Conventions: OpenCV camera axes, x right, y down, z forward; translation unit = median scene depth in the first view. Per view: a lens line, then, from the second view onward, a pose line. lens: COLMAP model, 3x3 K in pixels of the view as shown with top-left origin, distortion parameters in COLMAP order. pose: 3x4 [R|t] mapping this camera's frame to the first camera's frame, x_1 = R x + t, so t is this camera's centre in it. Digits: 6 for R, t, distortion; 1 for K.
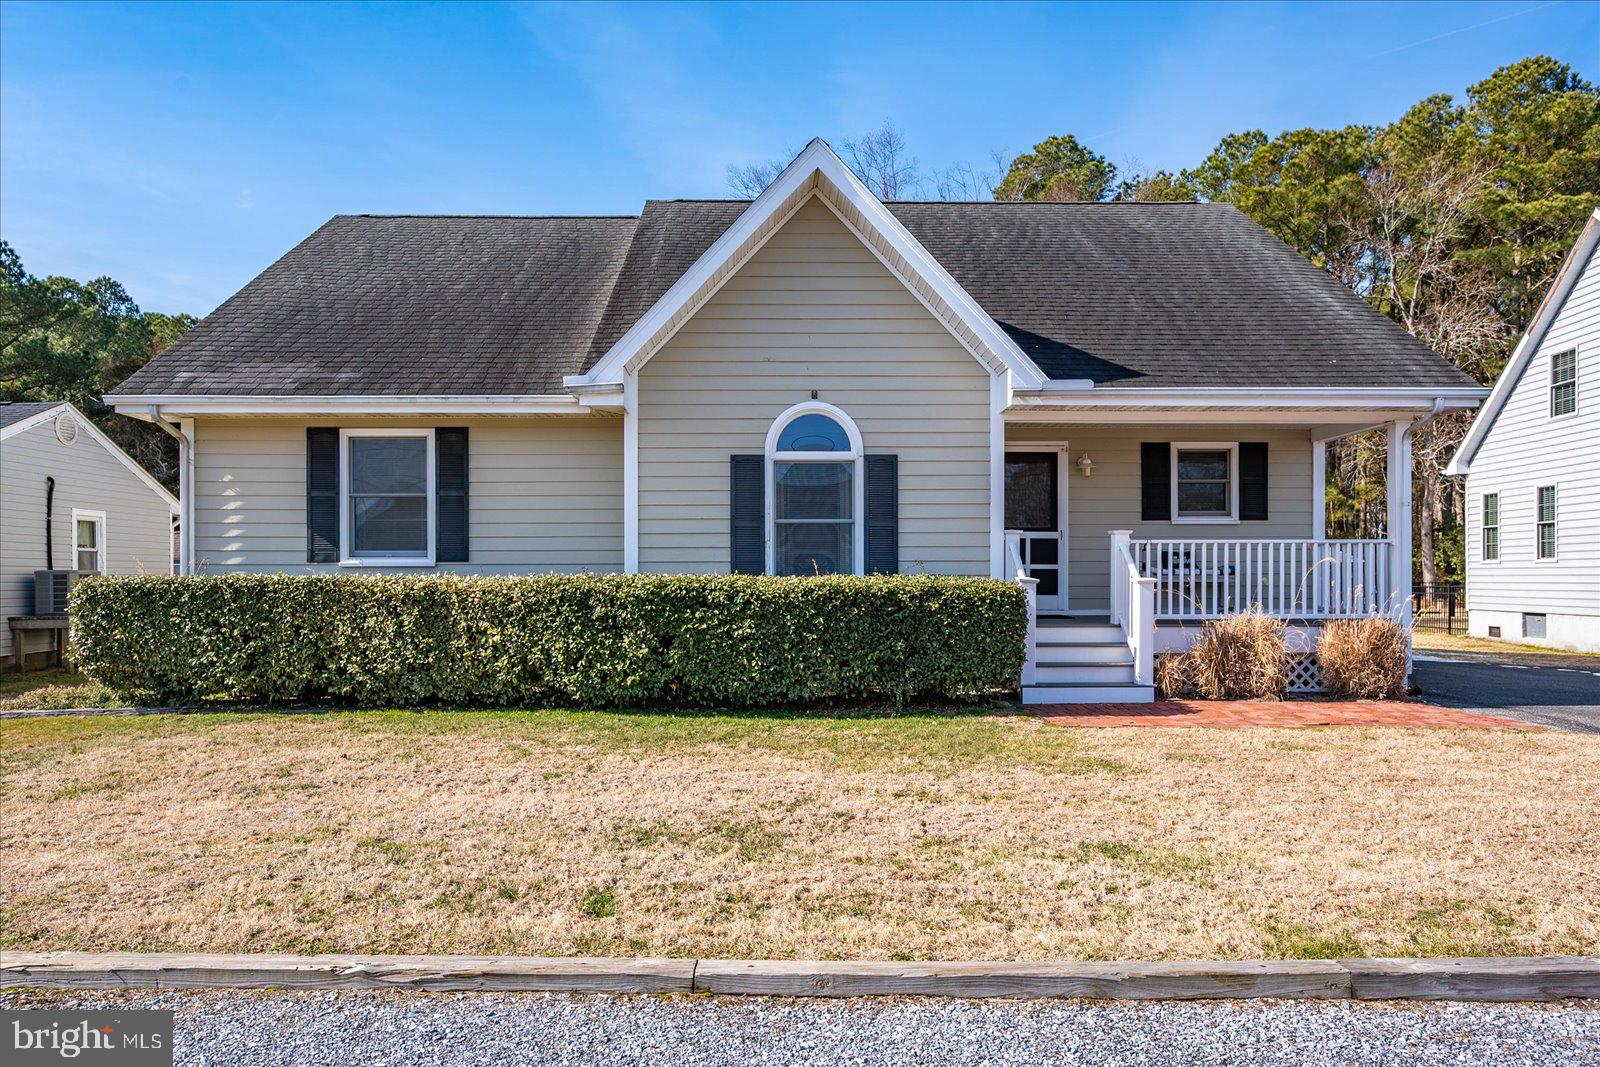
lens RADIAL K [[1053.9, 0, 793.4], [0, 1053.9, 572.4], [0, 0, 1]] dist [-0.001825, -0.000048]
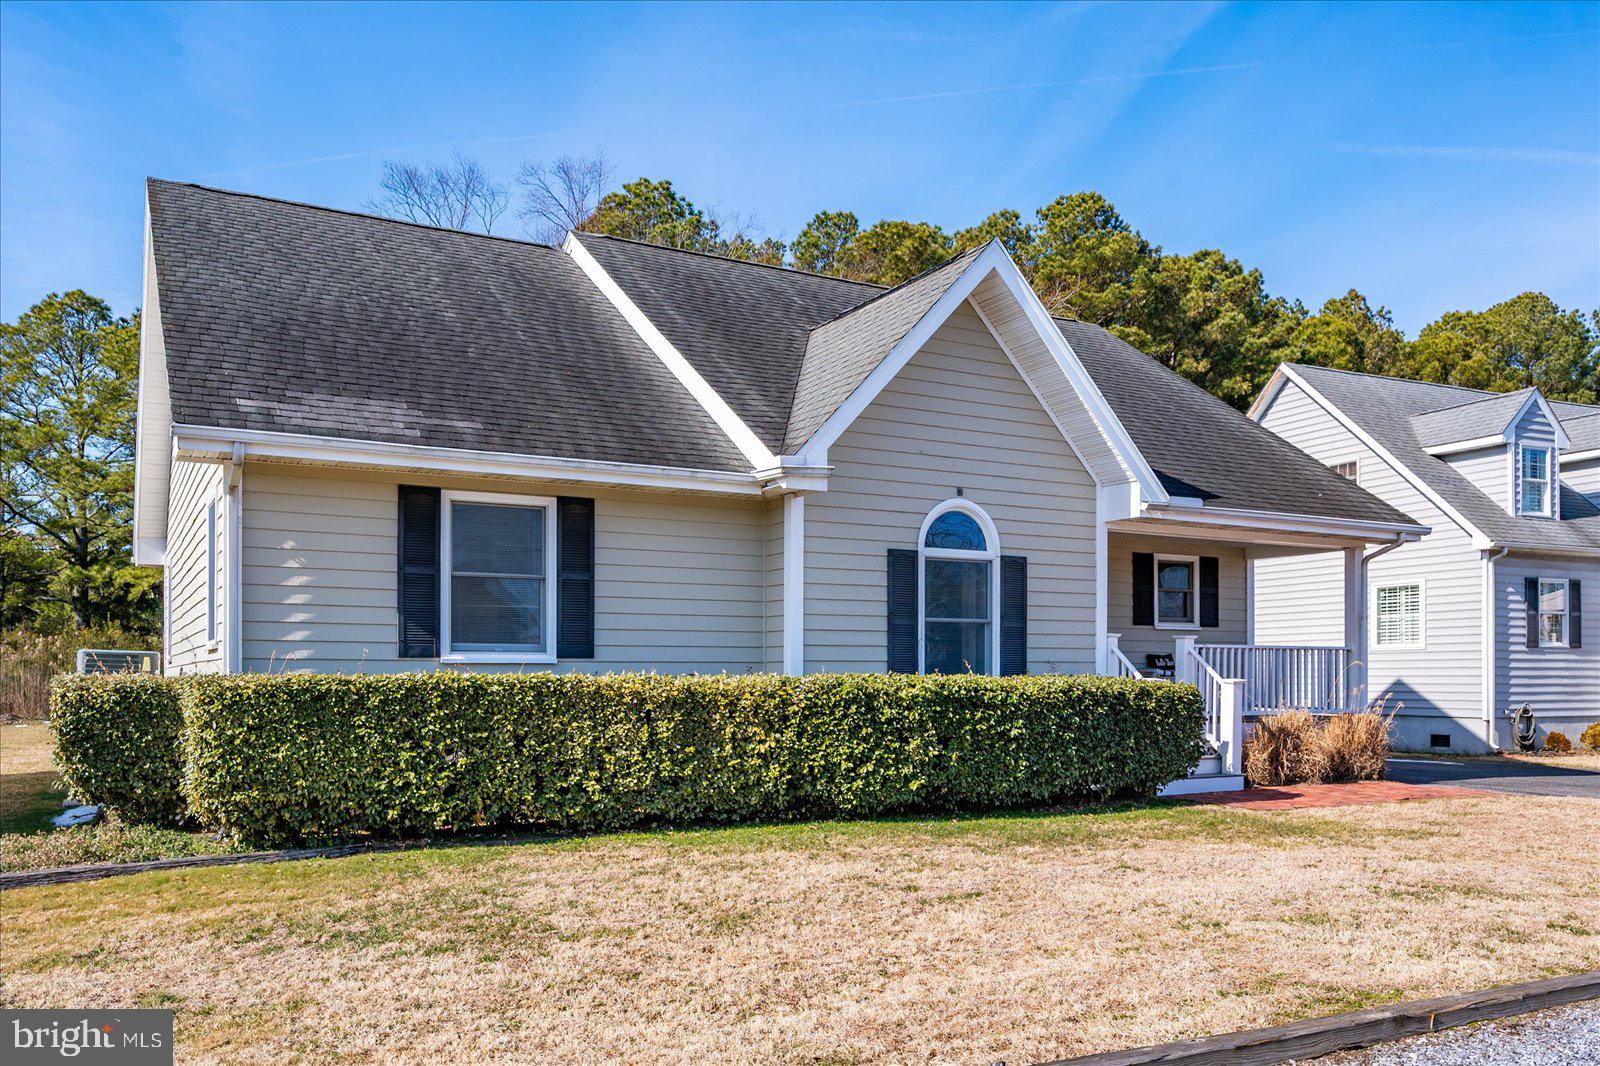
lens RADIAL K [[1261.3, 0, 802.2], [0, 1261.3, 663.2], [0, 0, 1]] dist [0.001967, -0.001736]
pose [[0.882360, 0.007376, 0.470517, -0.661745], [-0.004358, 0.999962, -0.007504, 0.000728], [-0.470554, 0.004570, 0.882359, 0.031767]]
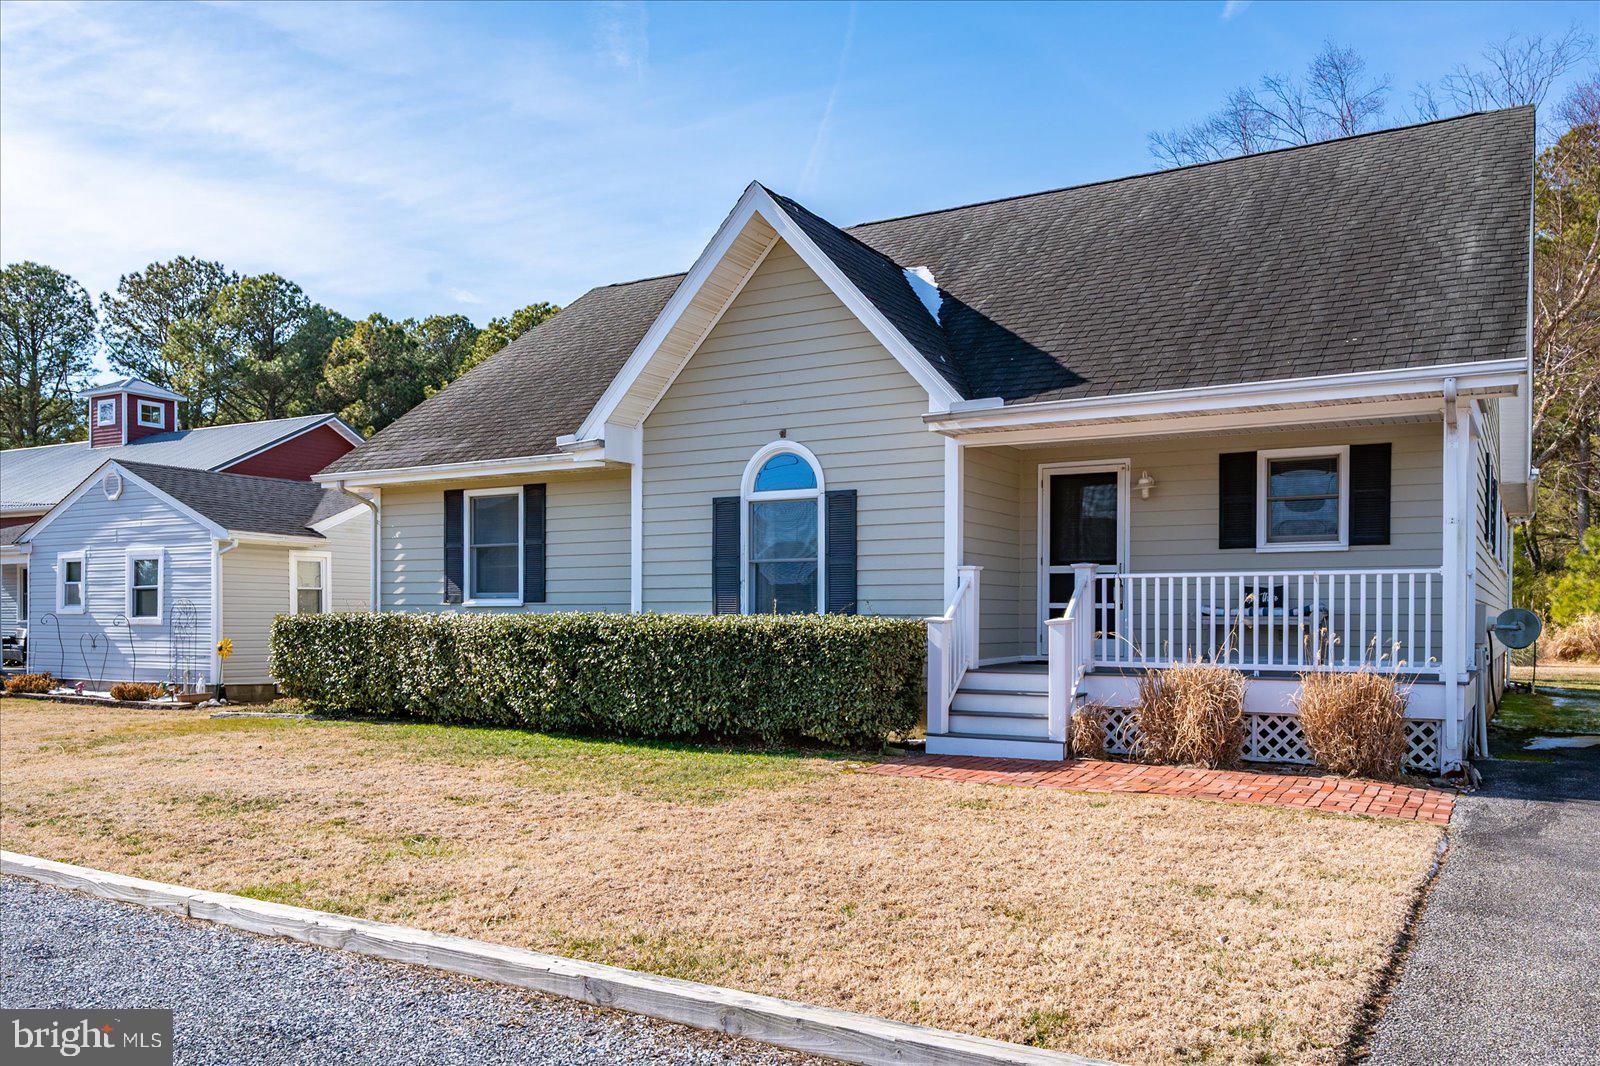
lens RADIAL K [[1240.8, 0, 800.4], [0, 1240.8, 609.7], [0, 0, 1]] dist [-0.004020, -0.002339]
pose [[0.850315, 0.000193, -0.526274, 0.651208], [-0.001778, 0.999995, -0.002506, 0.000927], [0.526271, 0.003067, 0.850312, 0.011721]]
